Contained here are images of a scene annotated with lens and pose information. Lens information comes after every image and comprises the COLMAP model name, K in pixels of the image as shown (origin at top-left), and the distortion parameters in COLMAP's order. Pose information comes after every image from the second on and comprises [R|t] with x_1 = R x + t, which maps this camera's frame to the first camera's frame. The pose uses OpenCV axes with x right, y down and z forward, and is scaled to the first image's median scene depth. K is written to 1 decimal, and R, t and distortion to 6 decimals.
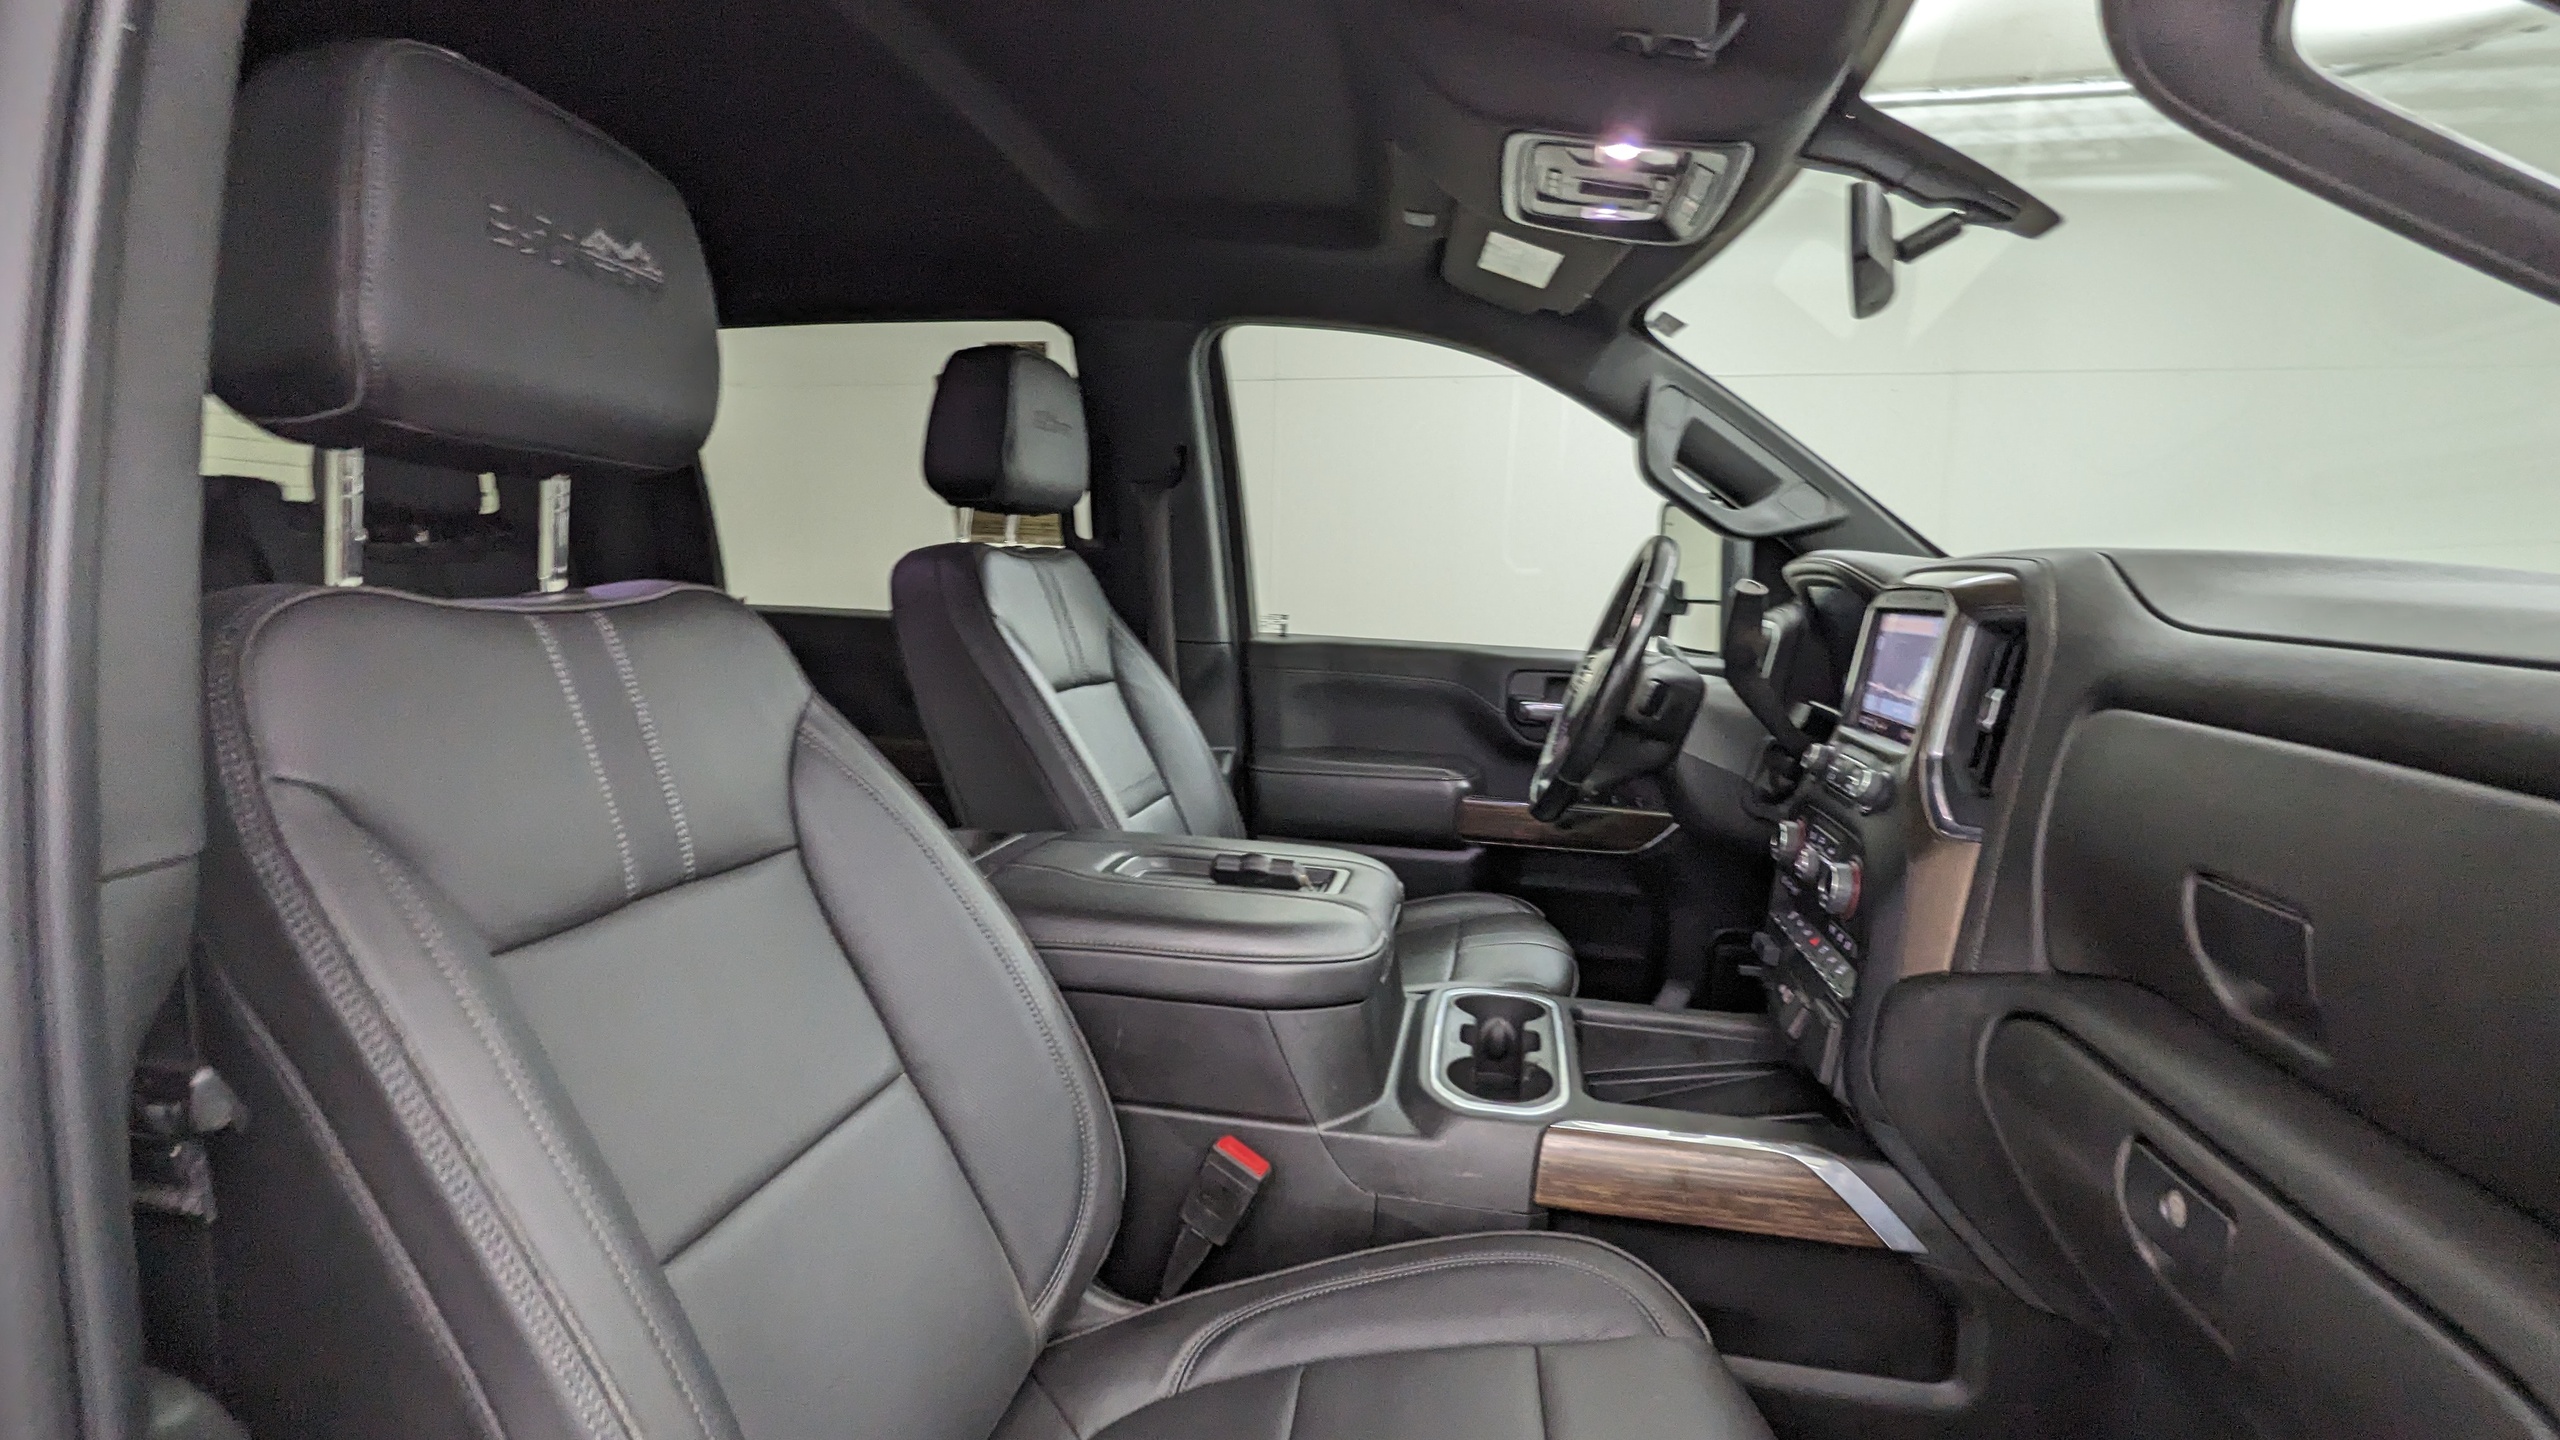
lens RADIAL K [[1217.3, 0, 1276.5], [0, 1217.3, 715.5], [0, 0, 1]] dist [0.000618, -0.005570]
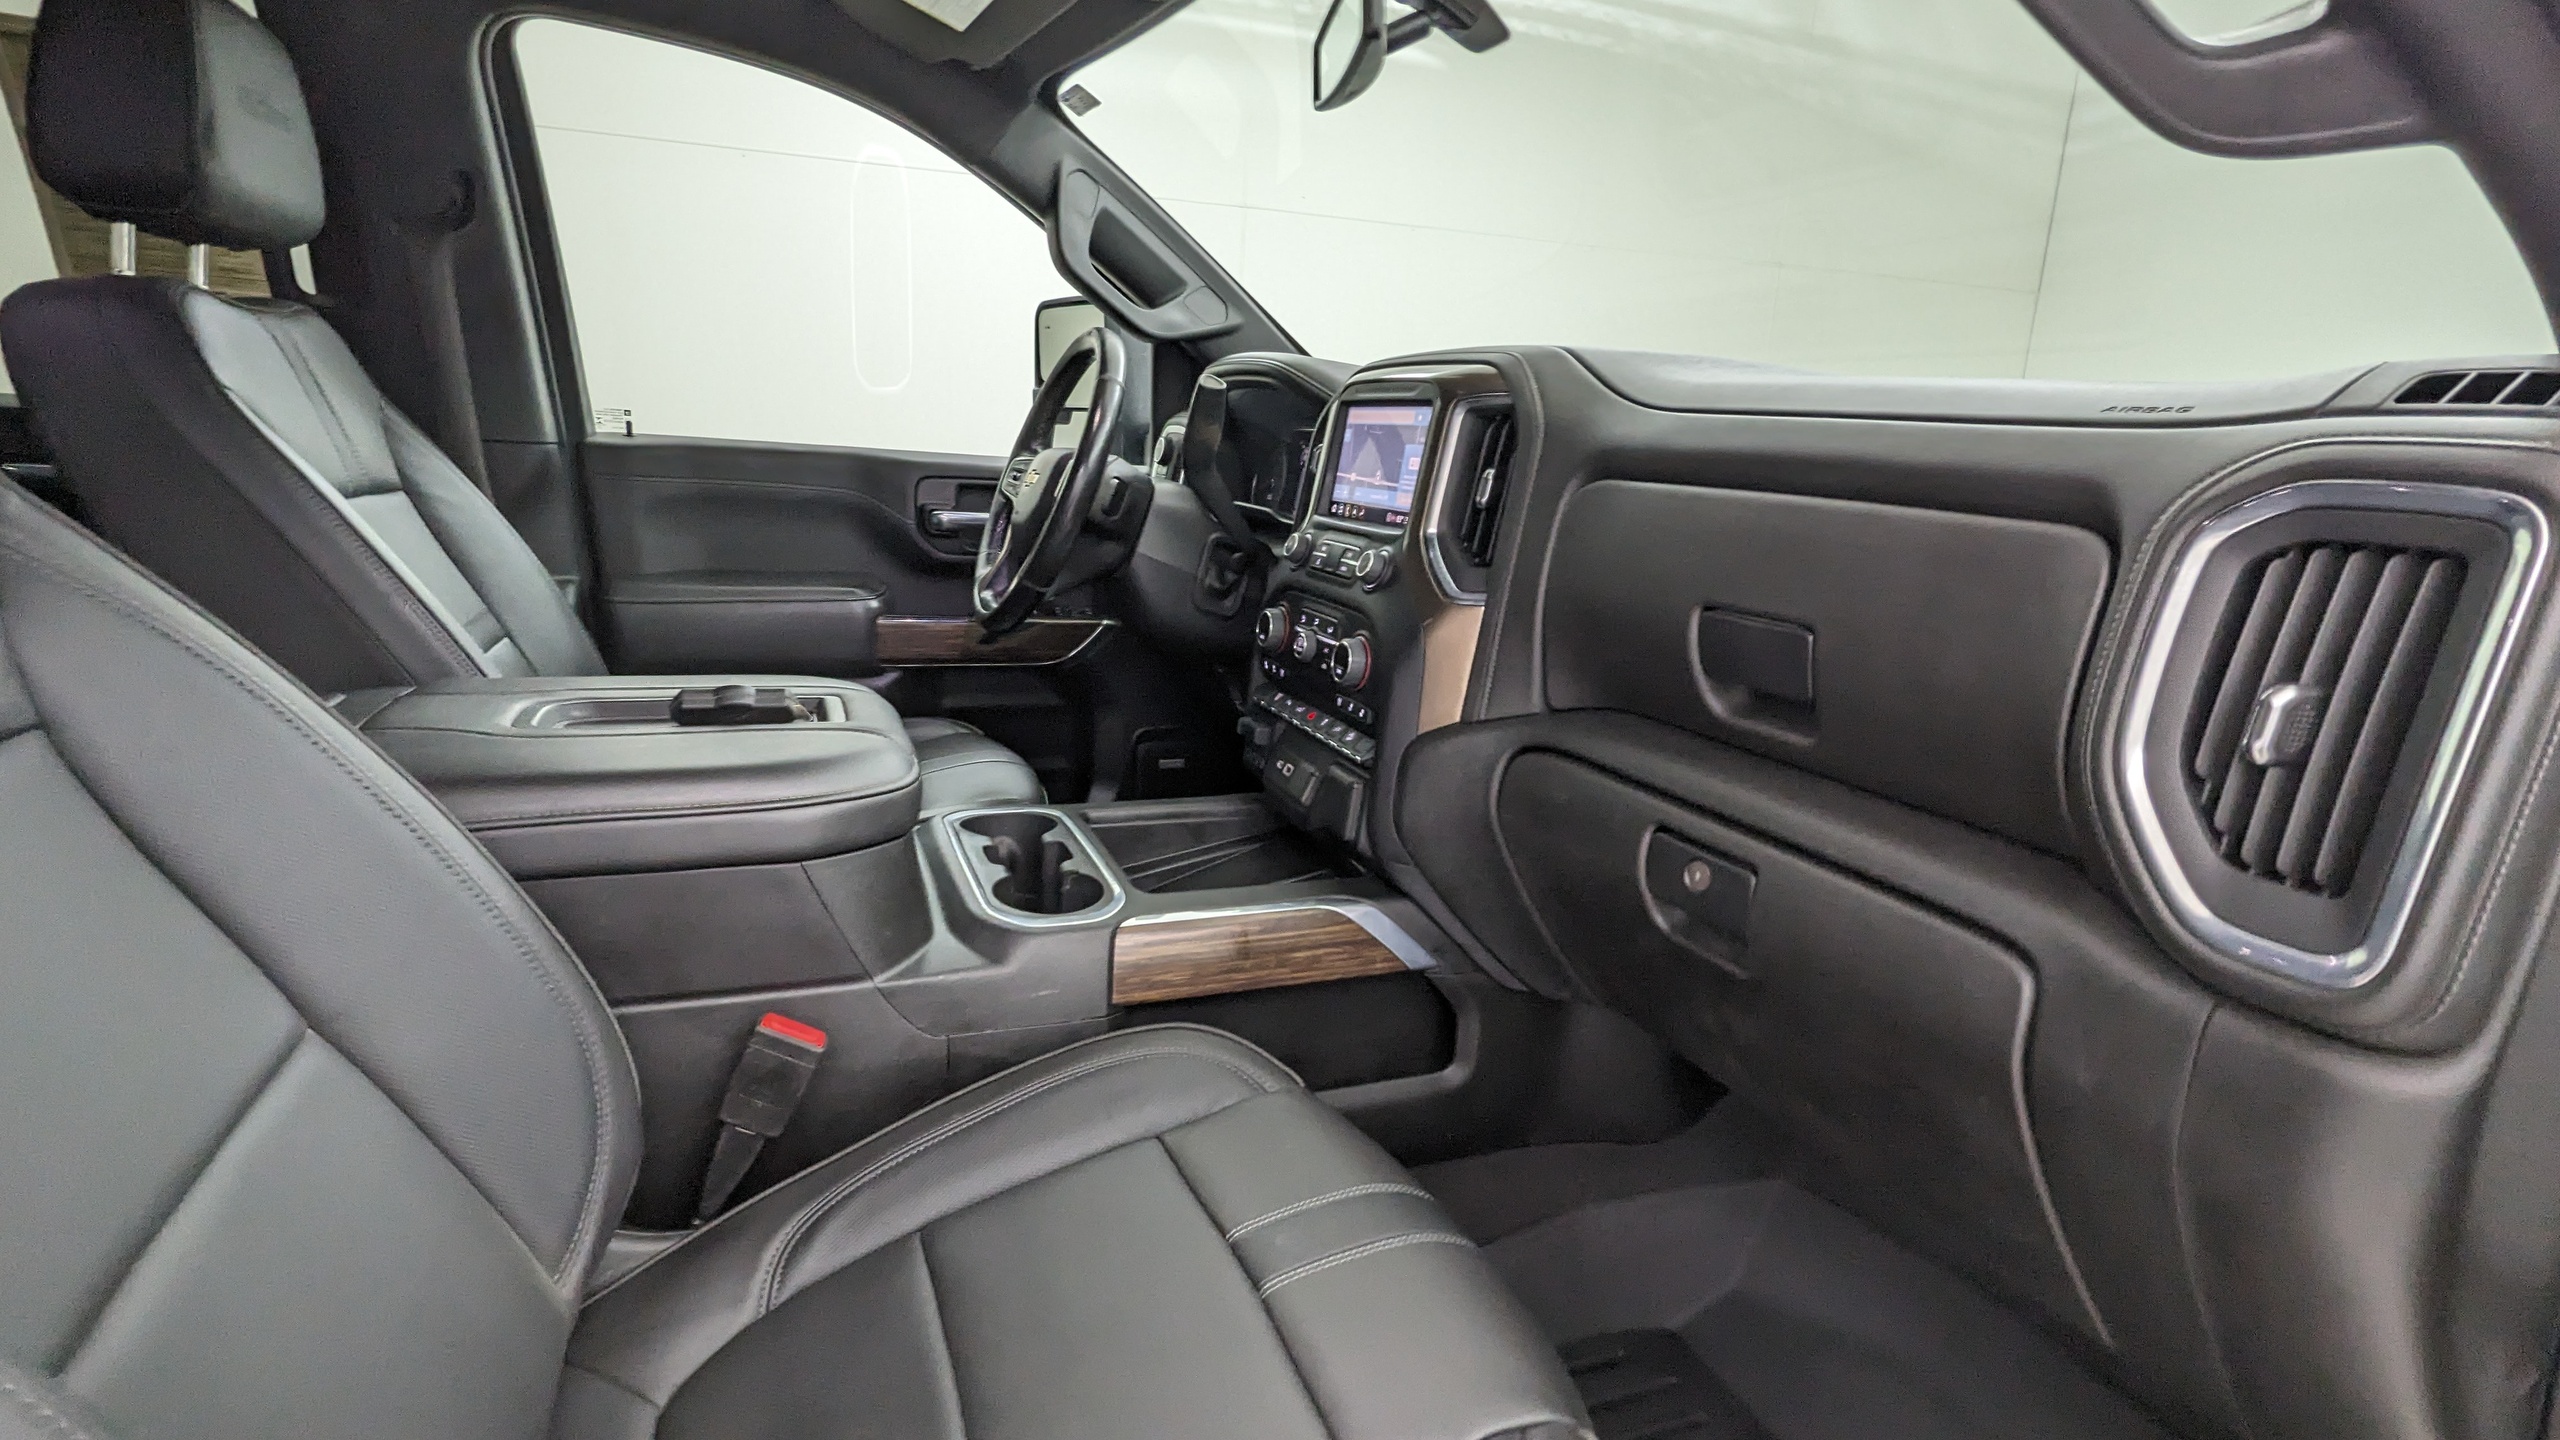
lens RADIAL K [[1217.3, 0, 1287.6], [0, 1217.3, 716.6], [0, 0, 1]] dist [0.000618, -0.005570]
pose [[0.841319, -0.105607, 0.530122, -0.162228], [0.030158, 0.988372, 0.149035, 0.026945], [-0.539696, -0.109398, 0.834721, 0.123030]]
